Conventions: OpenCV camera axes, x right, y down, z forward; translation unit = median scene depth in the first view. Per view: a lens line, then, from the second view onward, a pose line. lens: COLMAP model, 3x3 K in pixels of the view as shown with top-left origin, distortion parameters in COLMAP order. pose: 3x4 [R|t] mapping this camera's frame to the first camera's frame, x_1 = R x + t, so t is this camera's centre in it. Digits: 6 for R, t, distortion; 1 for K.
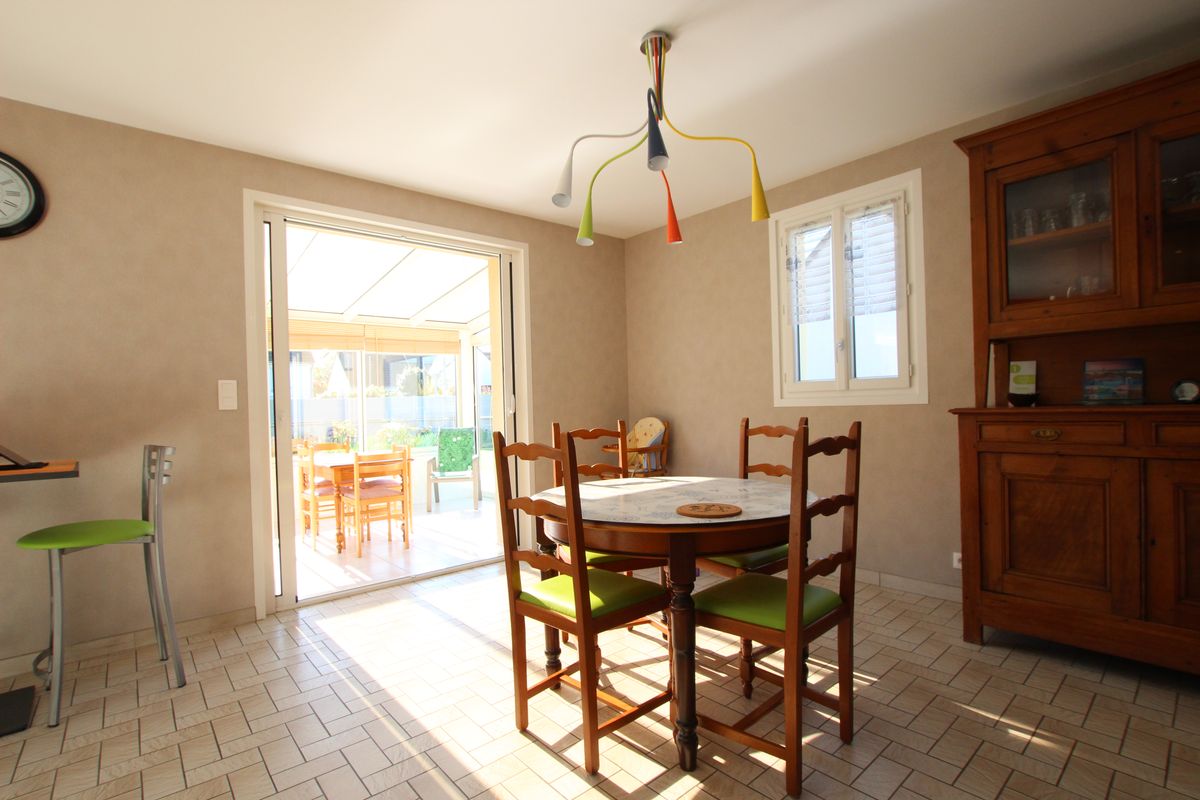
lens RADIAL K [[558.6, 0, 604.8], [0, 558.6, 409.9], [0, 0, 1]] dist [-0.040213, 0.008958]
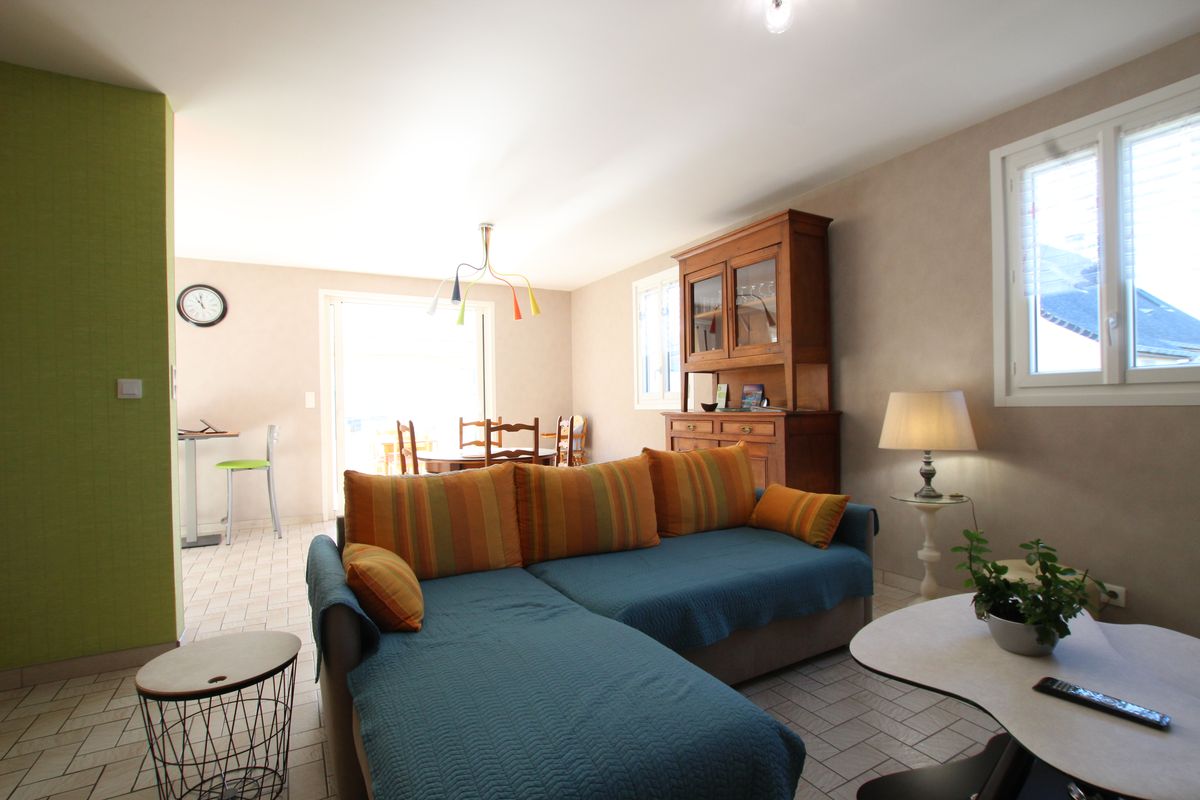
lens RADIAL K [[558.6, 0, 604.8], [0, 558.6, 409.9], [0, 0, 1]] dist [-0.040213, 0.008958]
pose [[0.979350, 0.011819, -0.201827, 0.826345], [-0.011253, 0.999929, 0.003950, -0.015014], [0.201859, -0.001597, 0.979413, -0.787000]]
